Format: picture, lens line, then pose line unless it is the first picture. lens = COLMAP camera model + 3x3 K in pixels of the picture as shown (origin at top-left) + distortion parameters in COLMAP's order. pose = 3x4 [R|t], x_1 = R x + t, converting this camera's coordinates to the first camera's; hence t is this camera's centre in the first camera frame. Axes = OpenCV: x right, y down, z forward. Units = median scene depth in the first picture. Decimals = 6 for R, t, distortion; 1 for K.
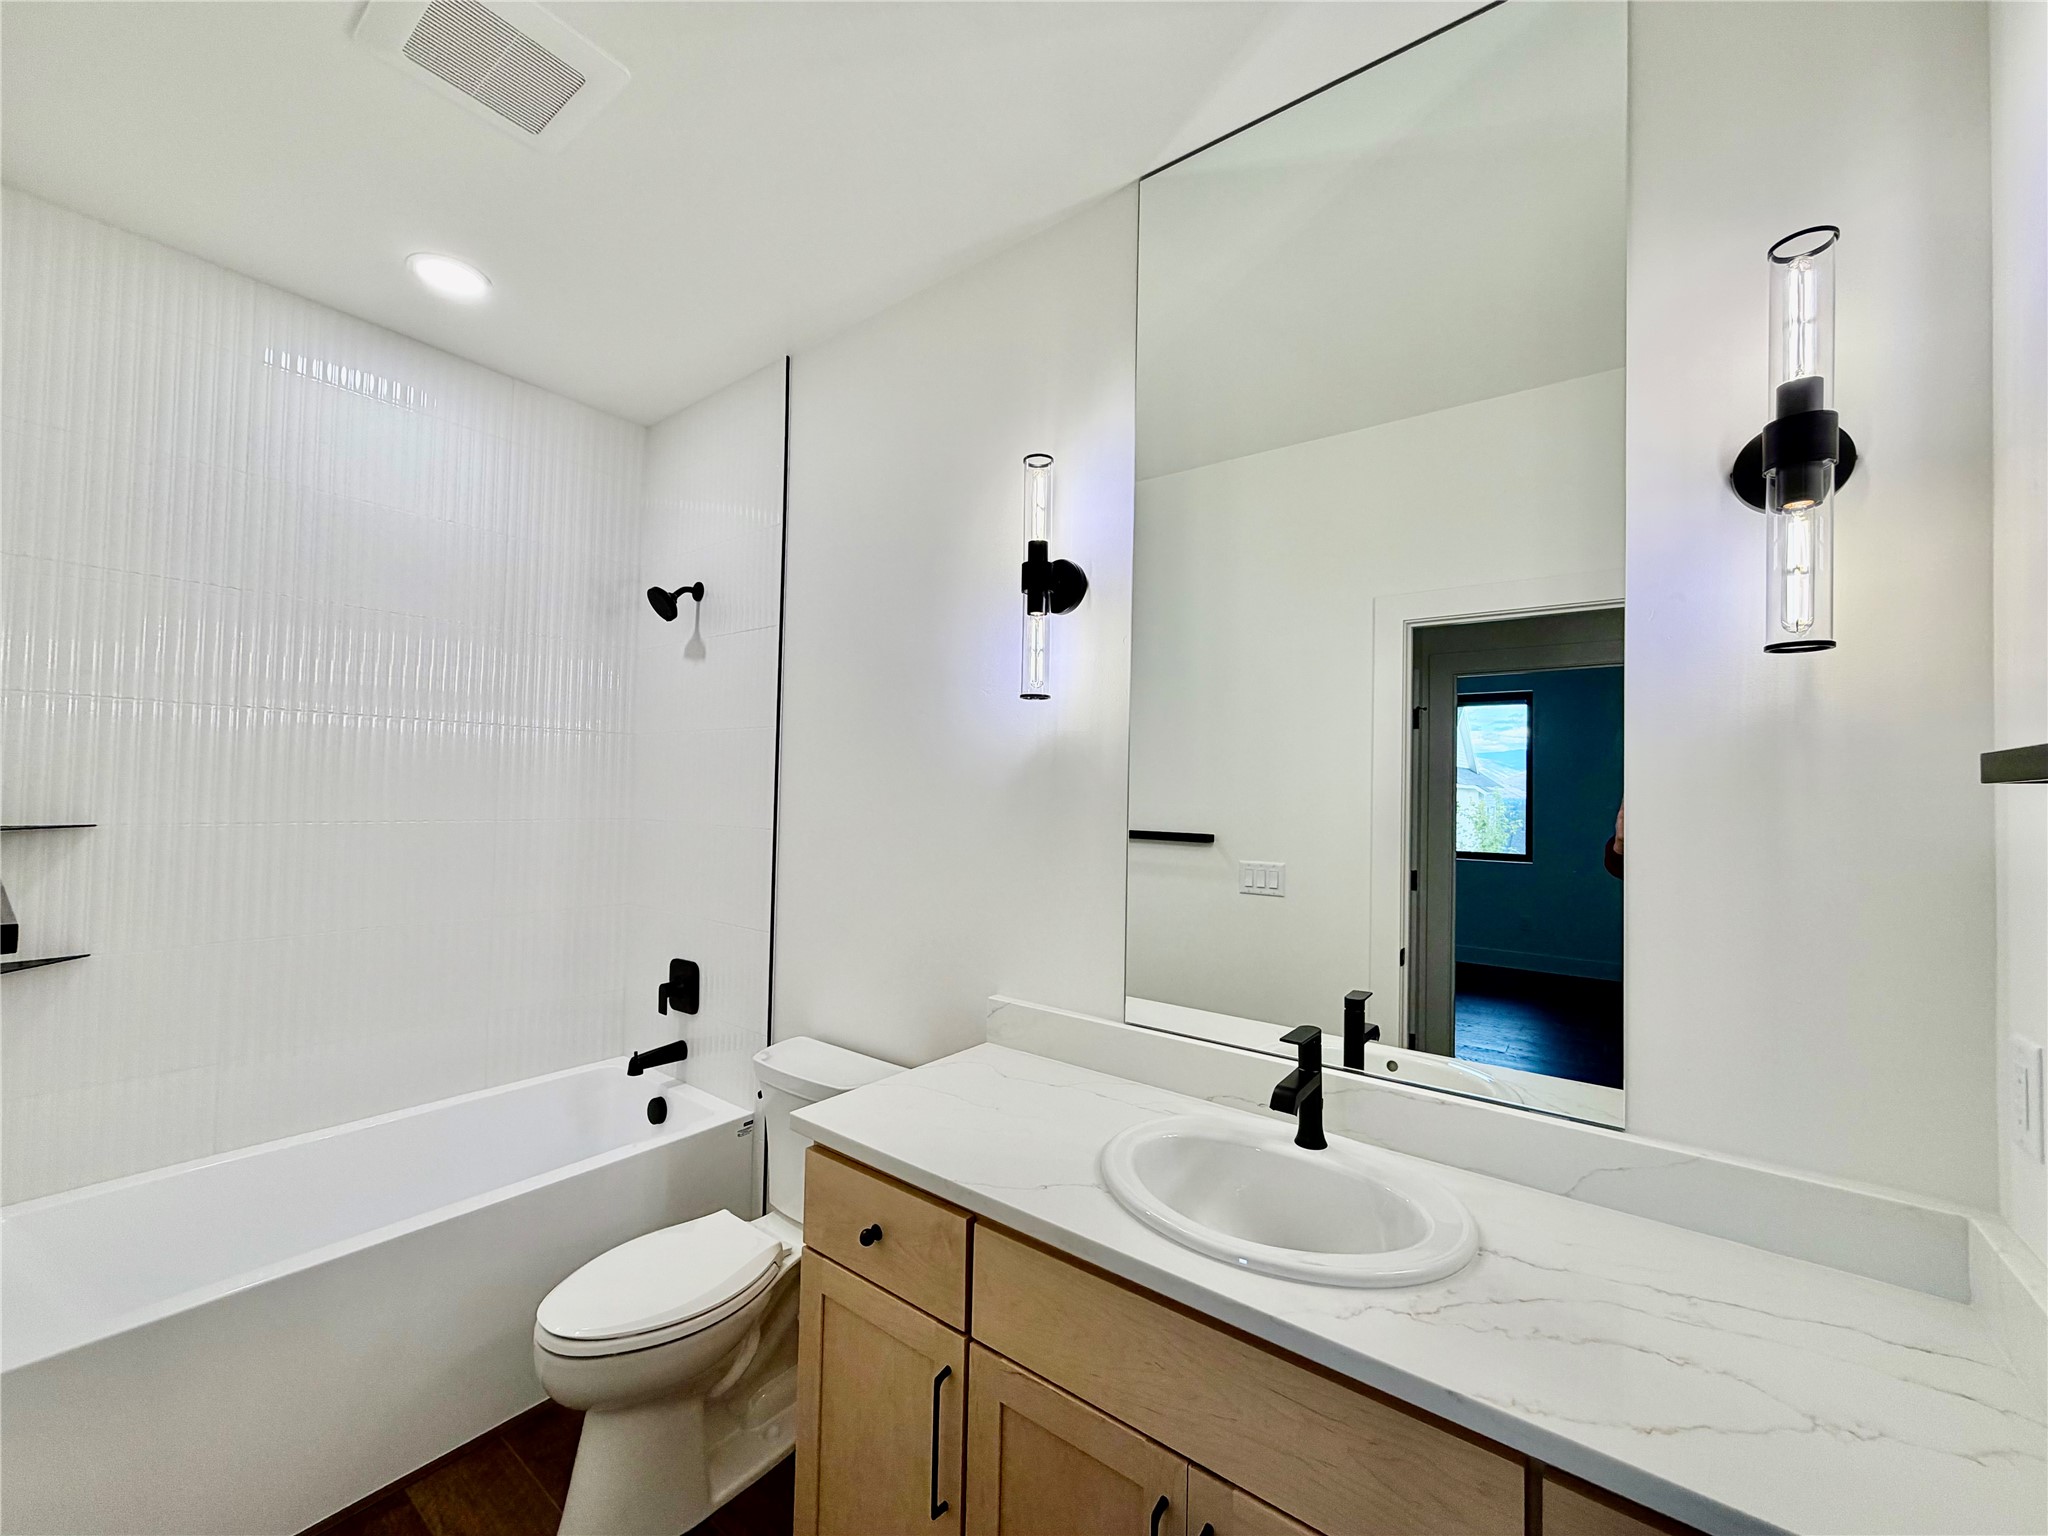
lens RADIAL K [[826.7, 0, 1025.9], [0, 826.7, 772.9], [0, 0, 1]] dist [0.000426, 0.000202]
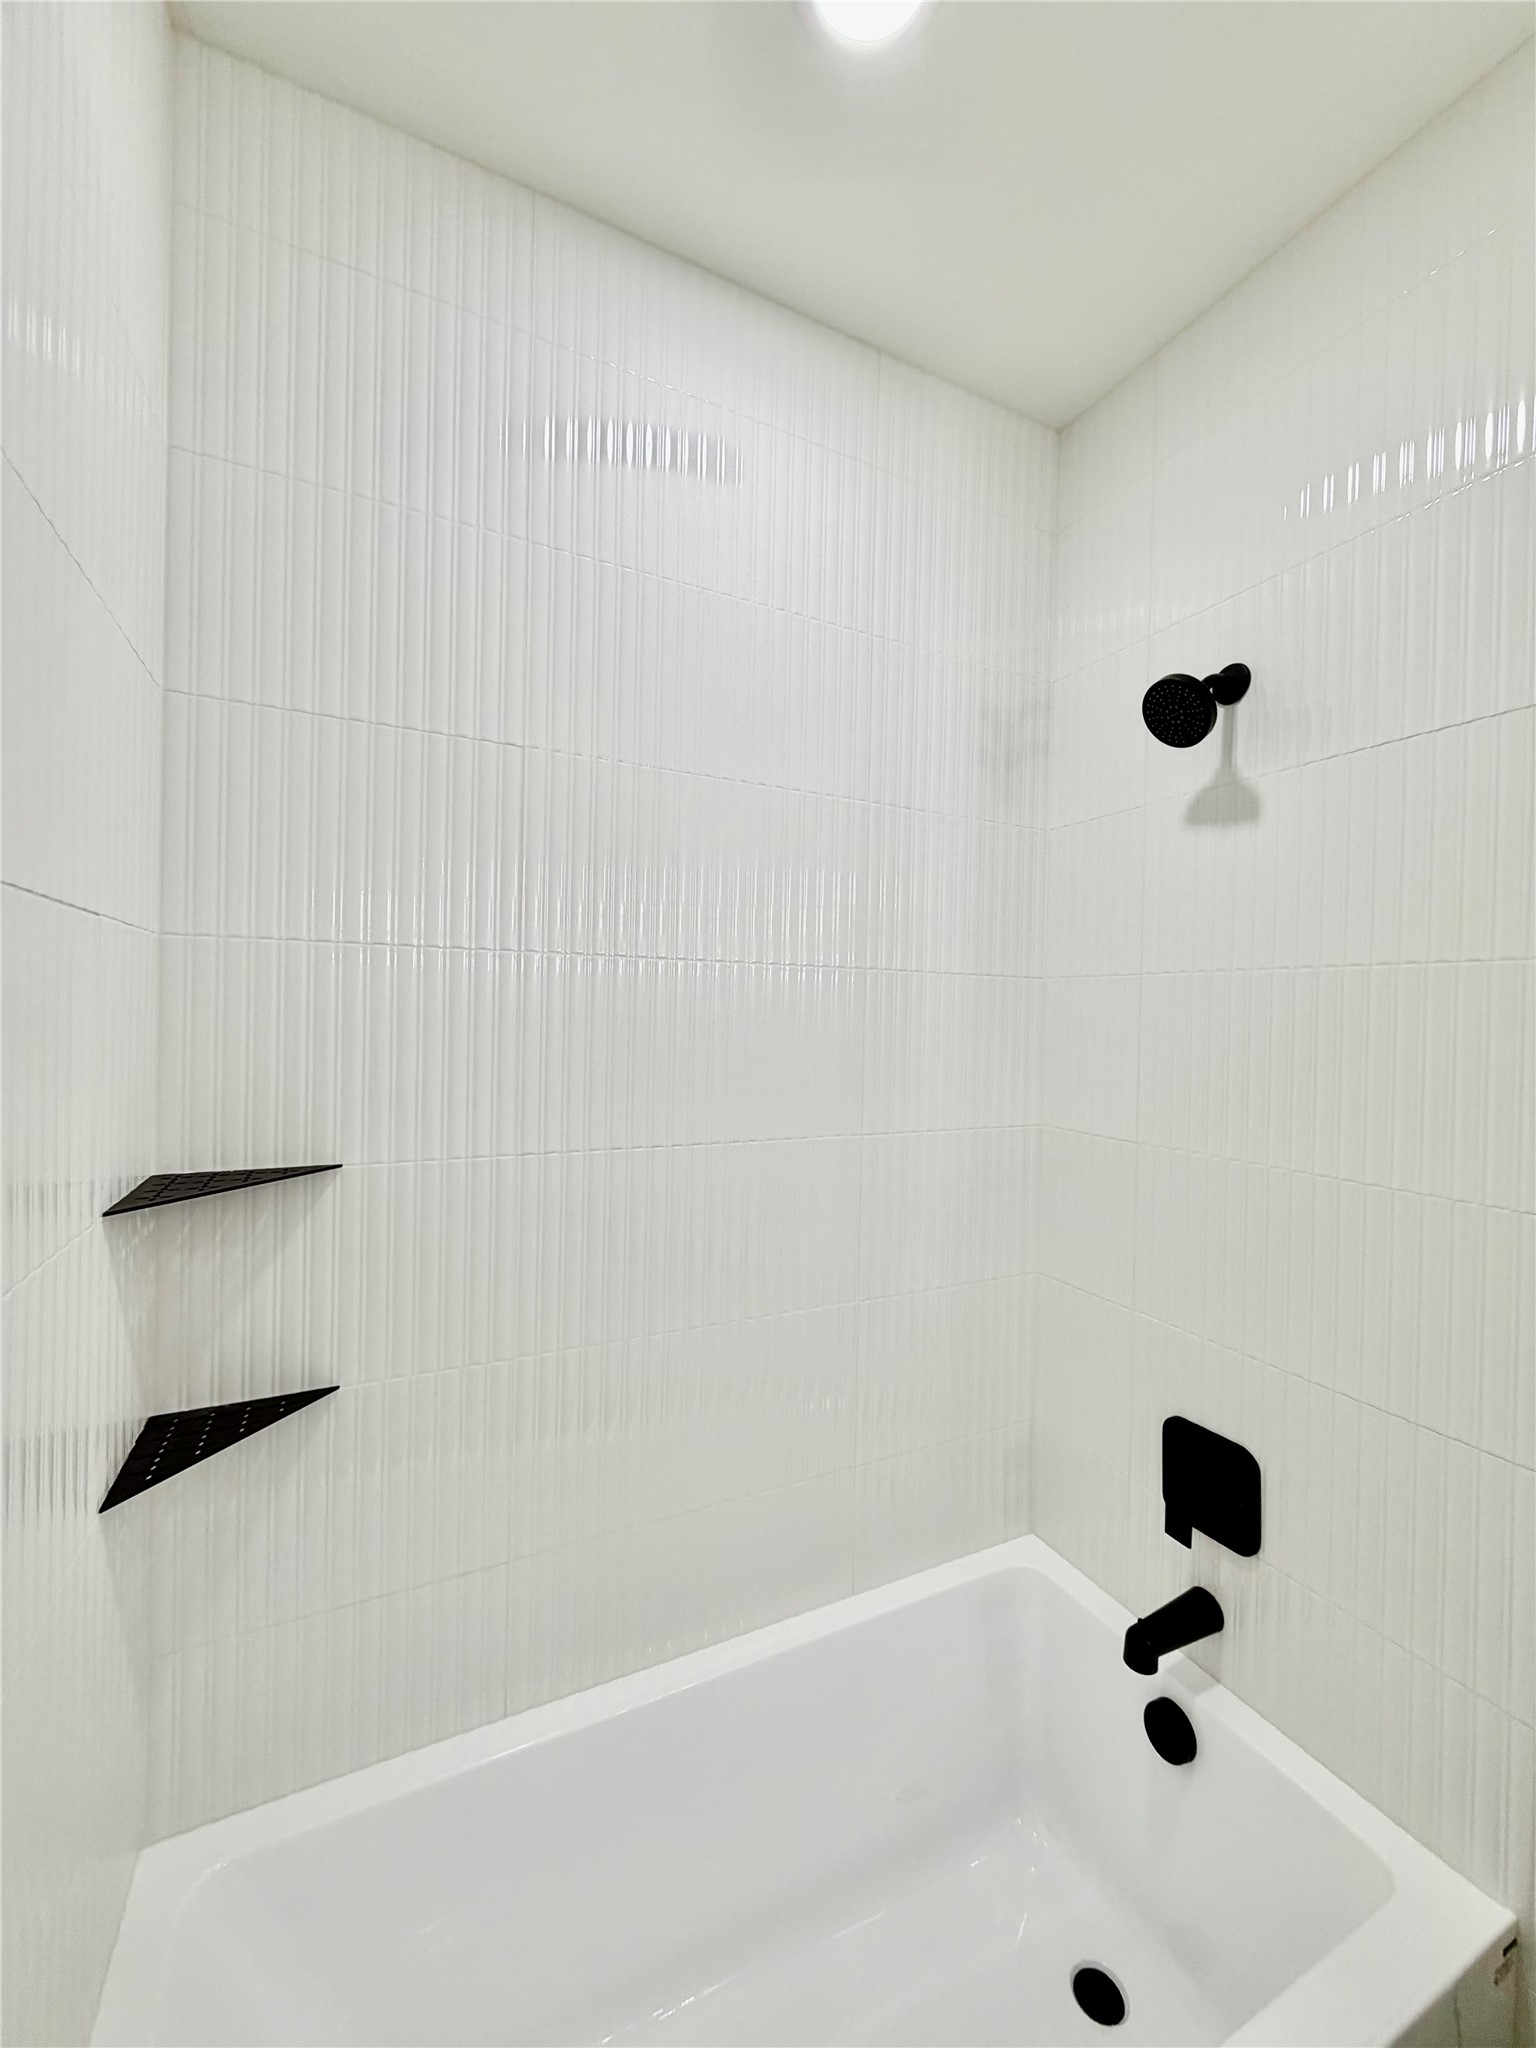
lens RADIAL K [[826.7, 0, 766.2], [0, 826.7, 1023.3], [0, 0, 1]] dist [0.000426, 0.000202]
pose [[0.902439, 0.003455, -0.430804, -0.447266], [0.009079, 0.999593, 0.027034, -0.036180], [0.430722, -0.028308, 0.902040, 0.448652]]
